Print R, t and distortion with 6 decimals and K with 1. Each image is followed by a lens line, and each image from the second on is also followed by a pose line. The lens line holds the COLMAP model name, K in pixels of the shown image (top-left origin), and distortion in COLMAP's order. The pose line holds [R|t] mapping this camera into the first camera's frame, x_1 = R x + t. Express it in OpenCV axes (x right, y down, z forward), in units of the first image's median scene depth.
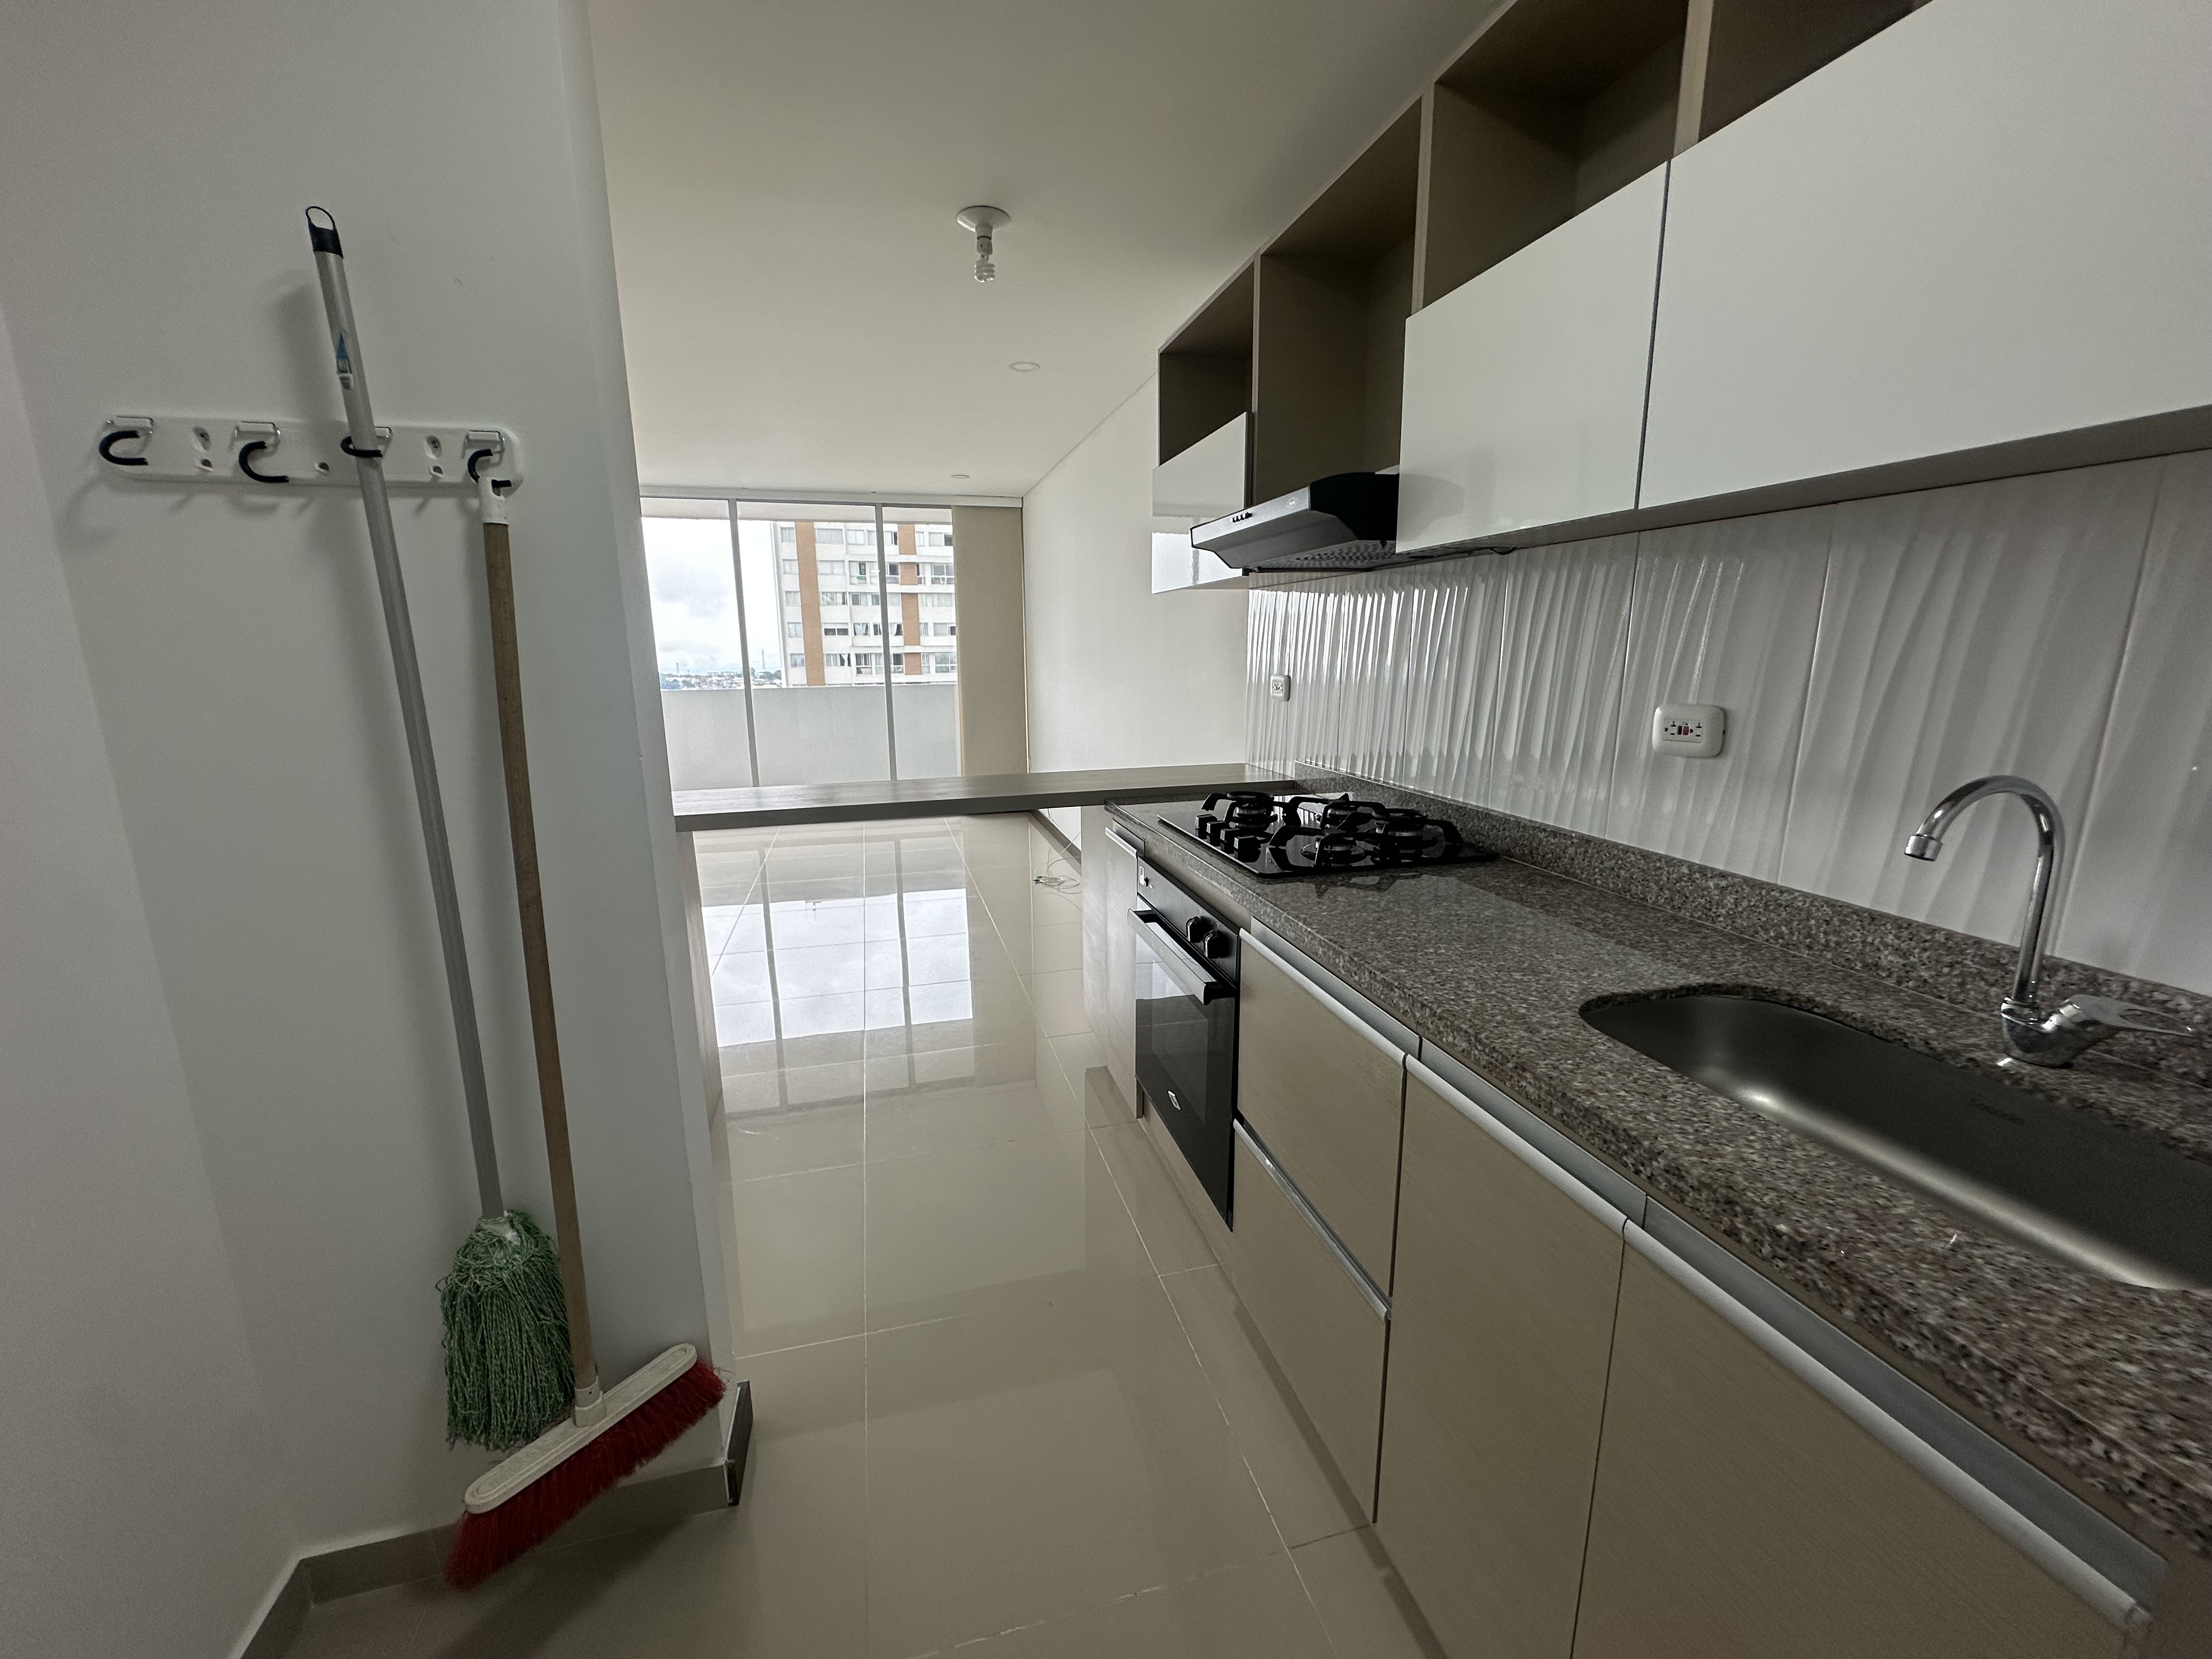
lens RADIAL K [[885.0, 0, 1106.0], [0, 885.0, 829.5], [0, 0, 1]] dist [-0.001382, 0.000353]
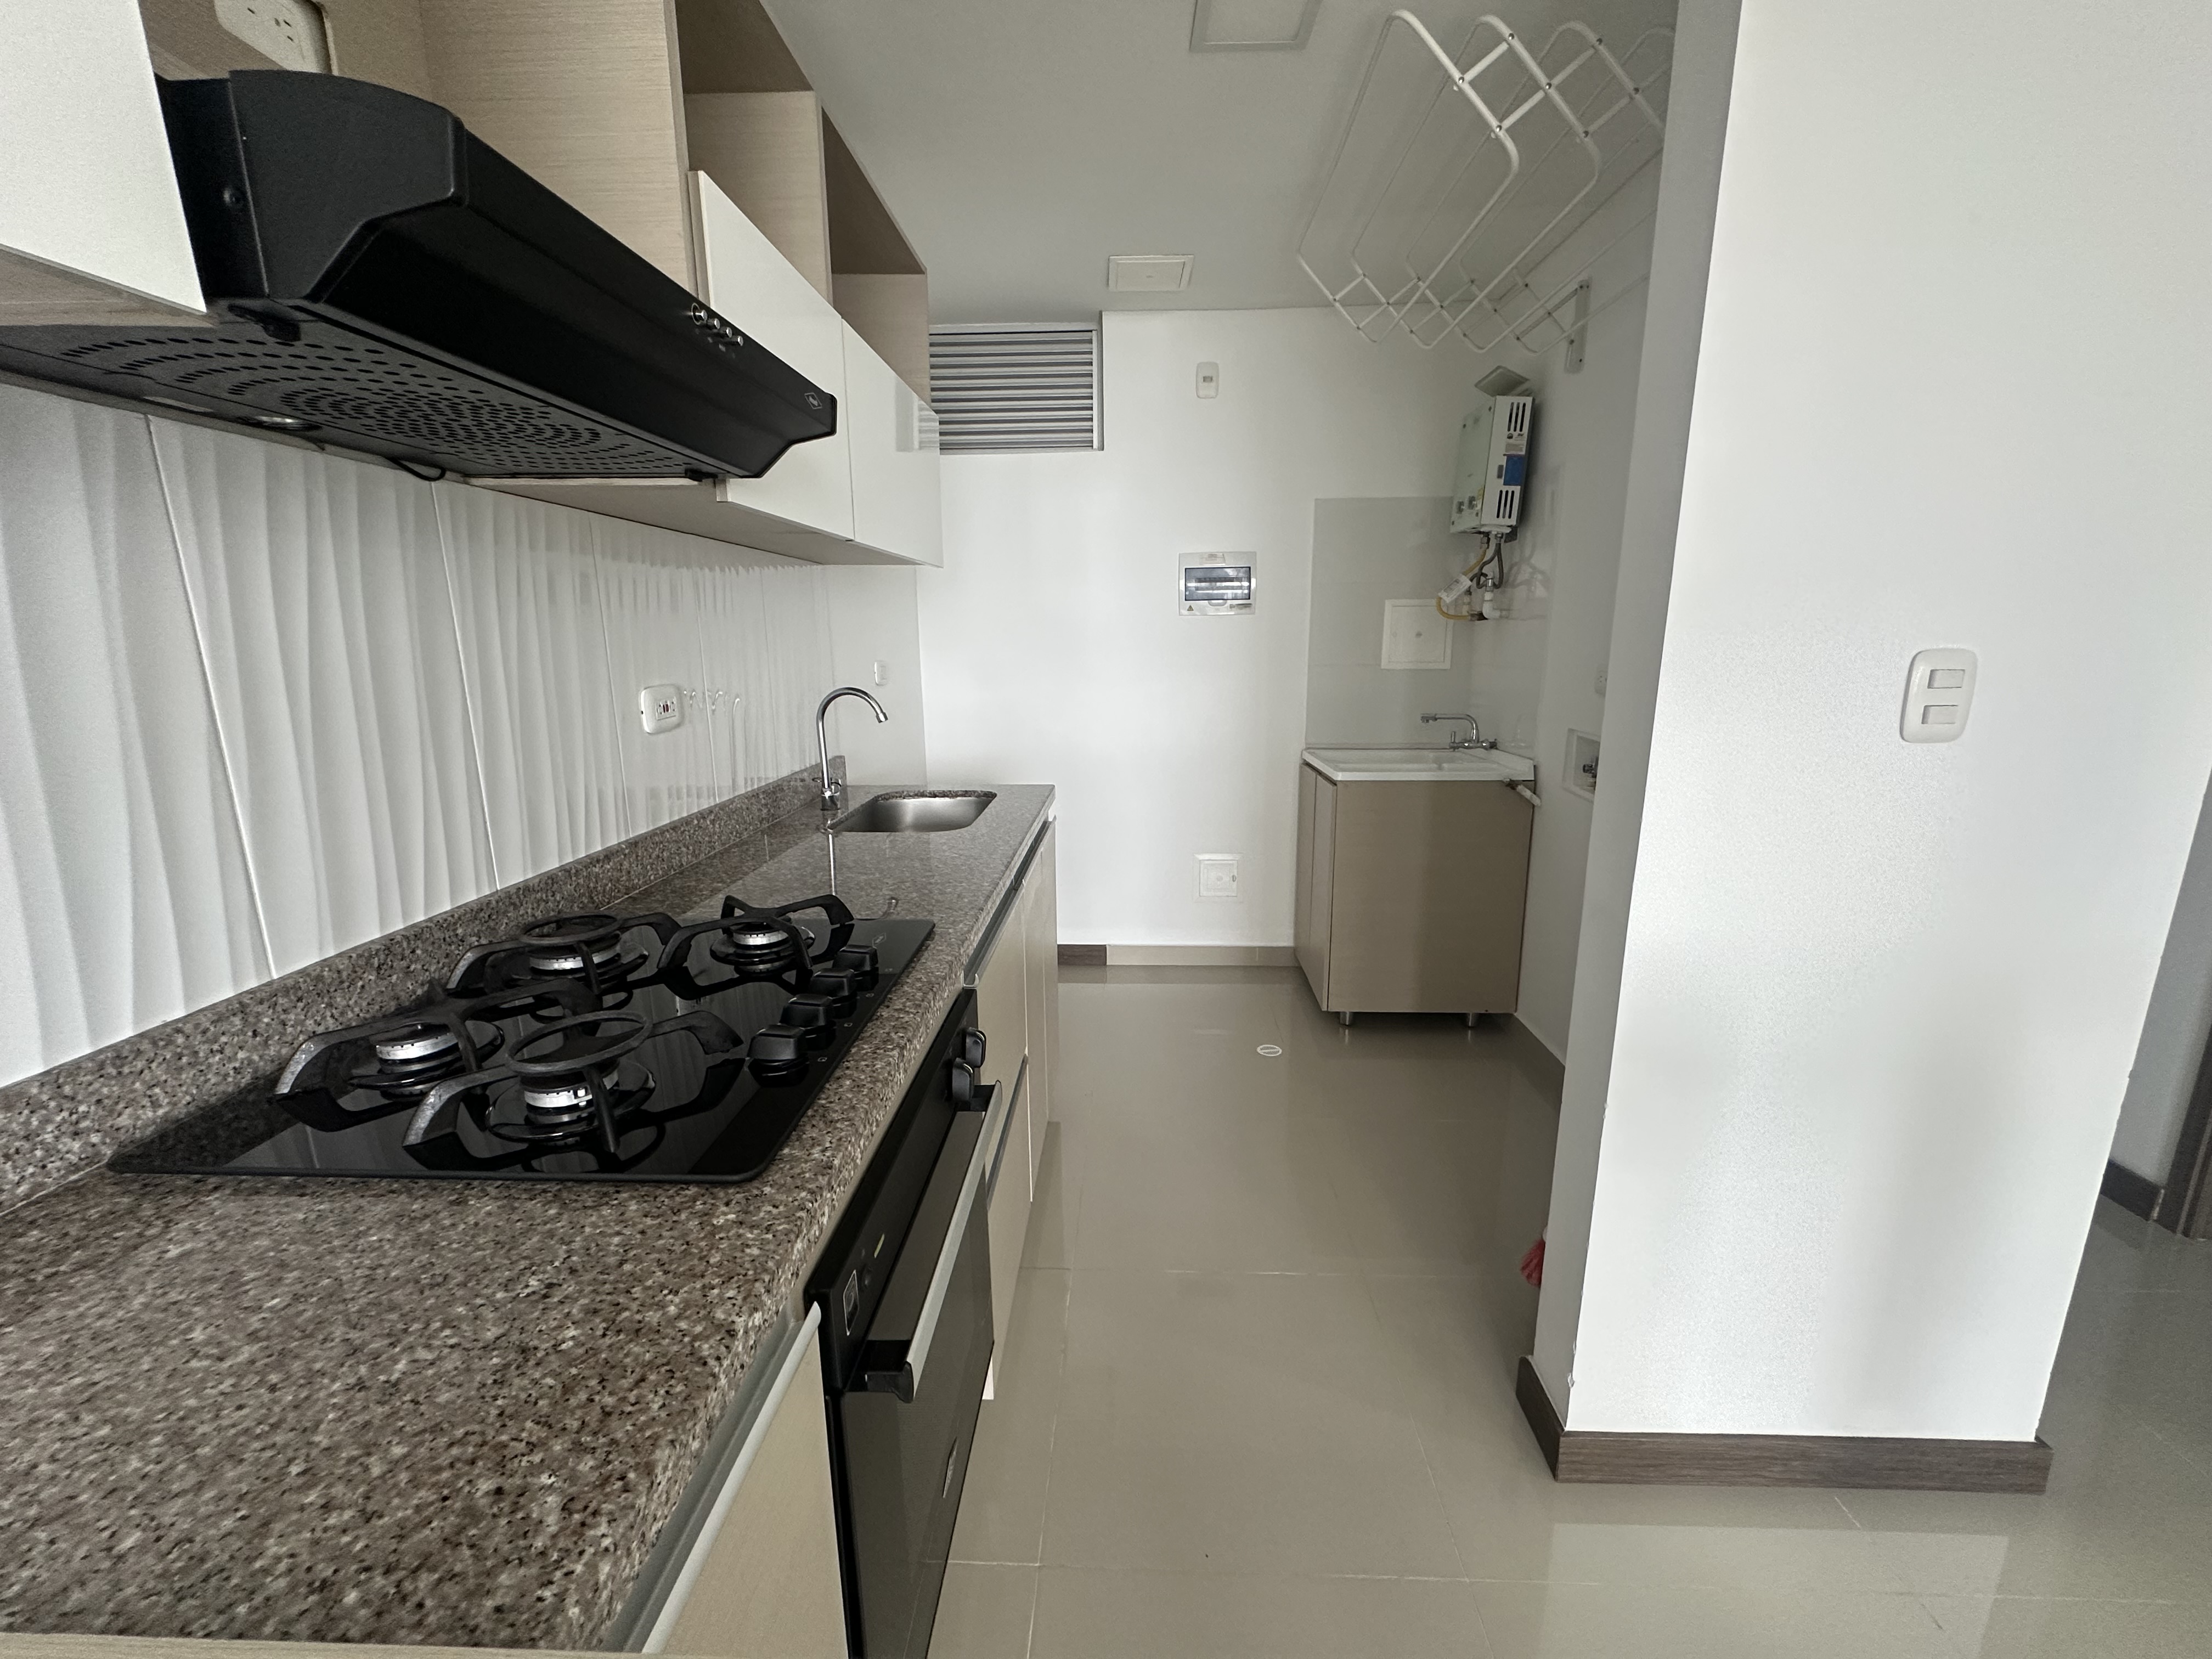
lens RADIAL K [[885.0, 0, 1106.0], [0, 885.0, 829.5], [0, 0, 1]] dist [-0.001382, 0.000353]
pose [[-0.952889, -0.048442, 0.299426, -0.226196], [0.079113, 0.913303, 0.399523, -0.372152], [-0.292820, 0.404390, -0.866444, 1.851541]]
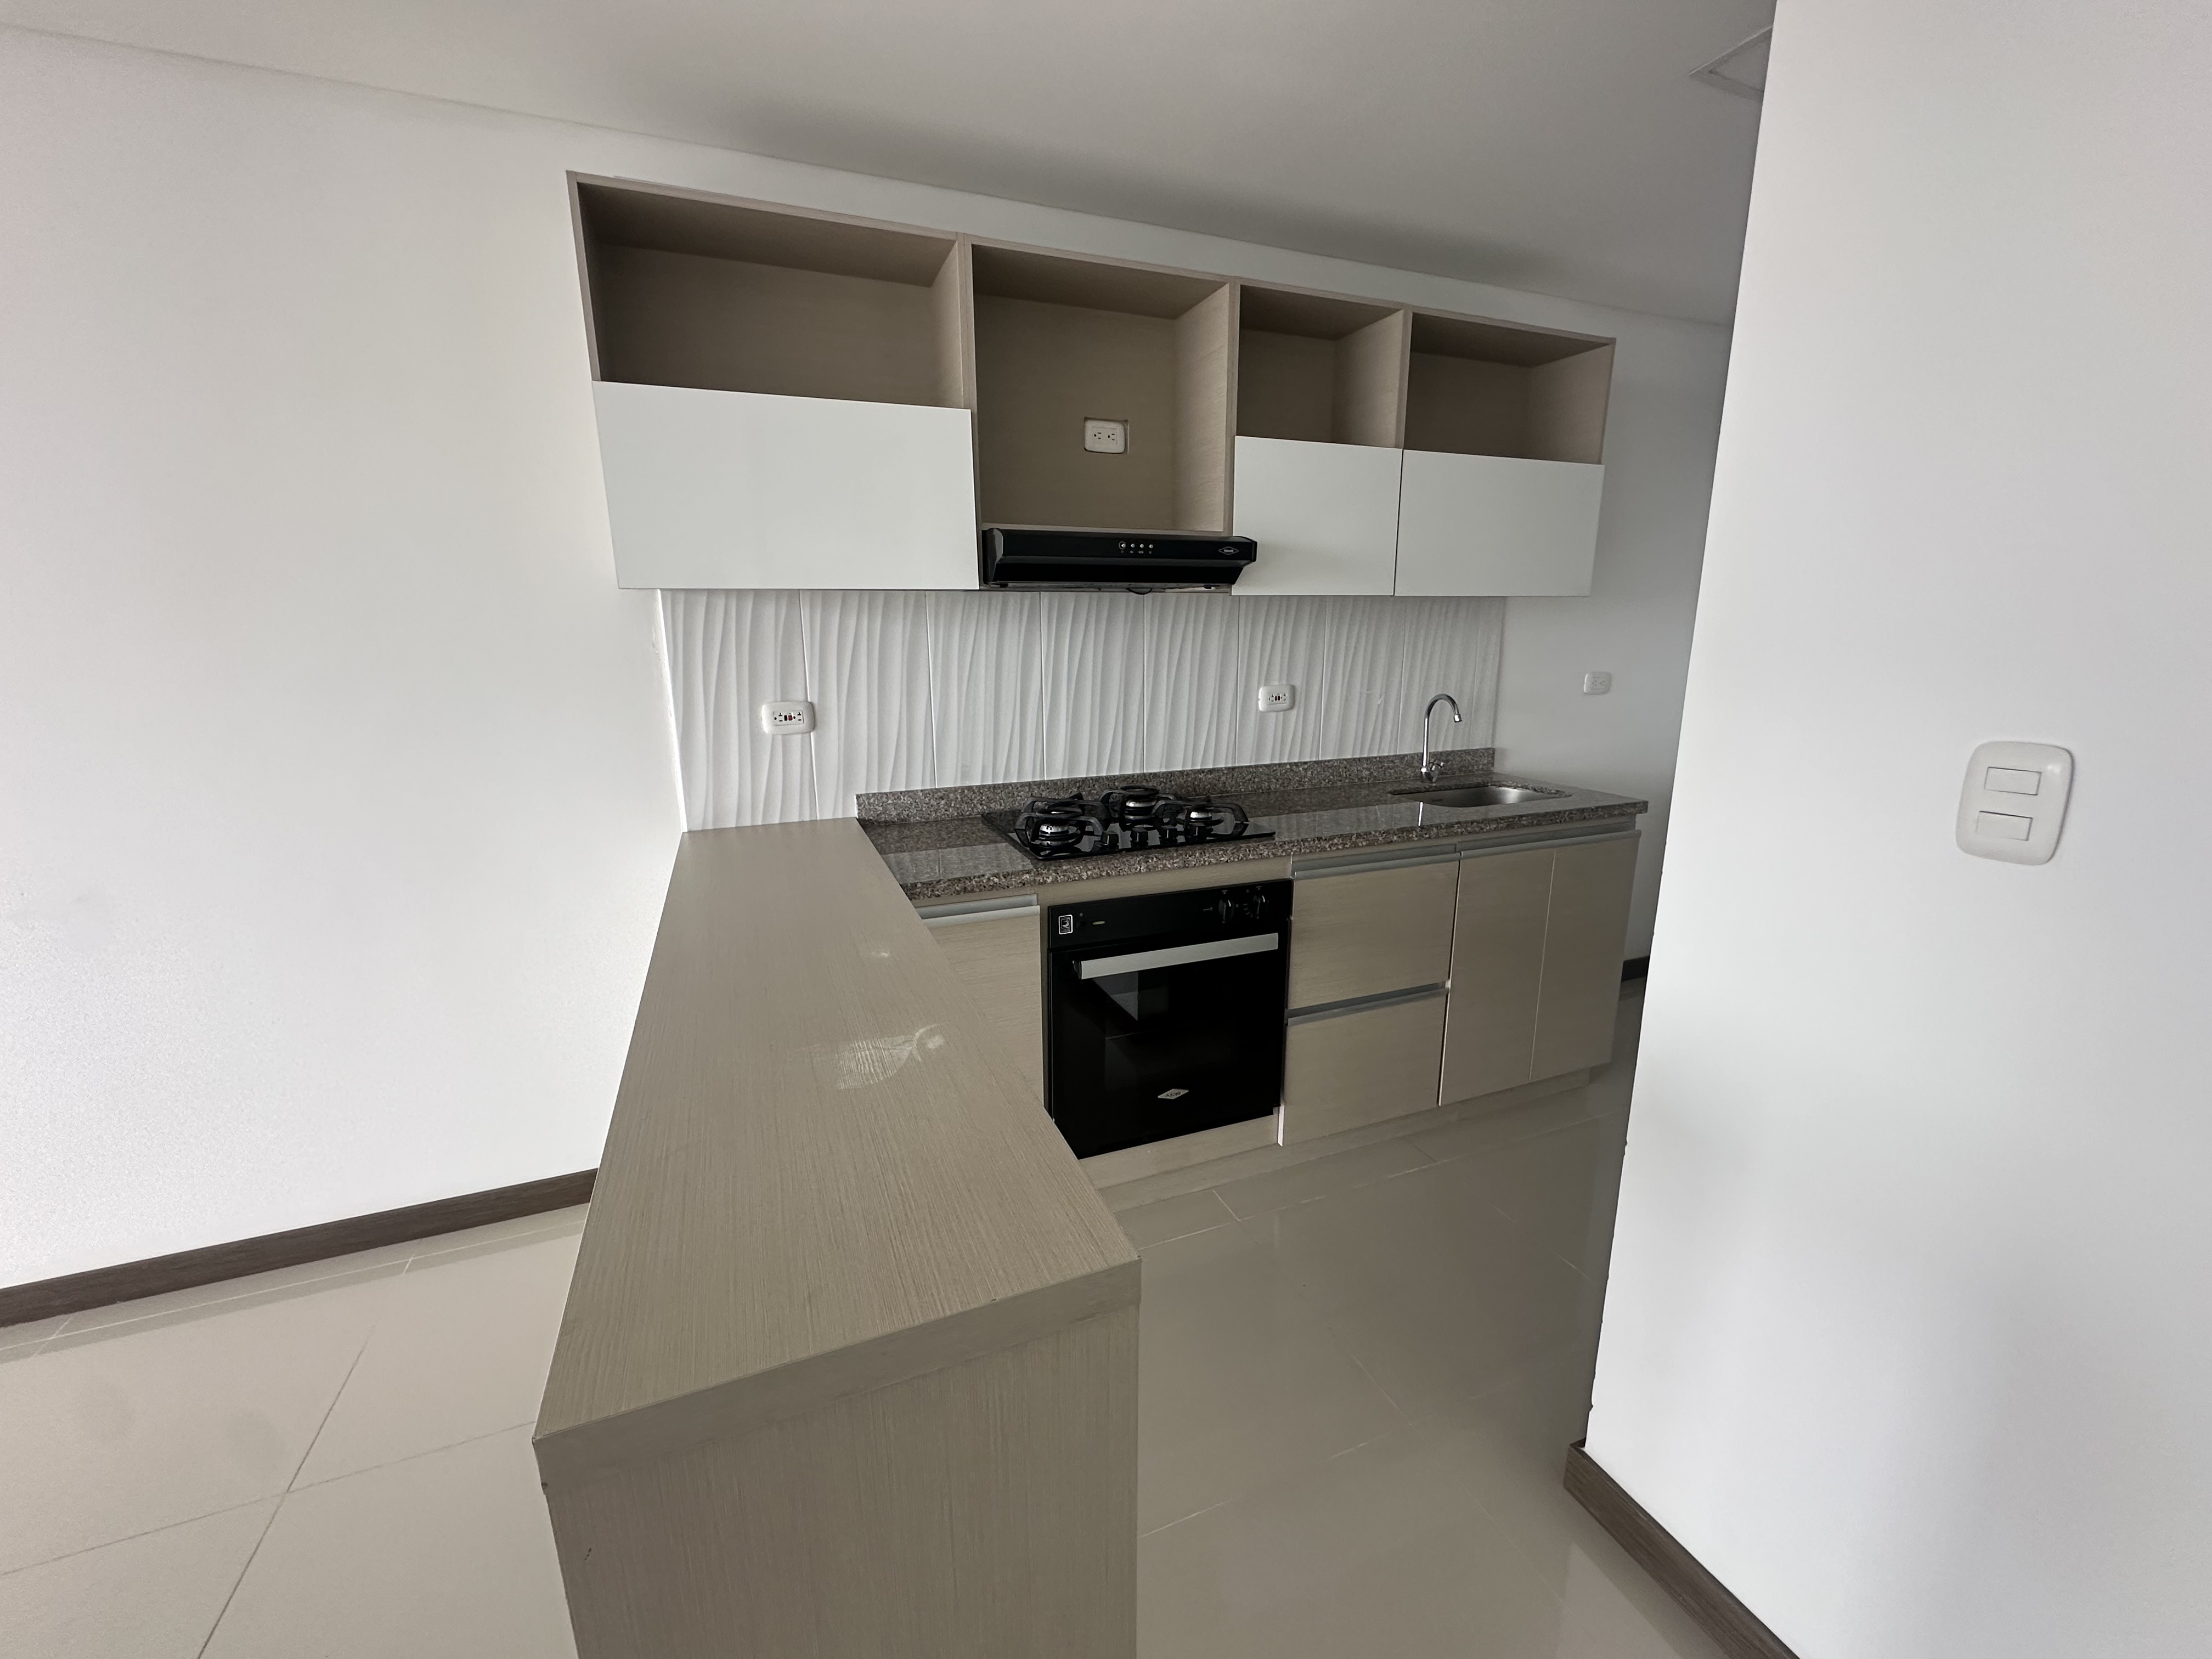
lens RADIAL K [[885.0, 0, 1106.0], [0, 885.0, 829.5], [0, 0, 1]] dist [-0.001382, 0.000353]
pose [[-0.119150, -0.209362, 0.970552, -1.258647], [0.211645, 0.949693, 0.230845, -0.364930], [-0.970056, 0.232918, -0.068846, 1.553395]]
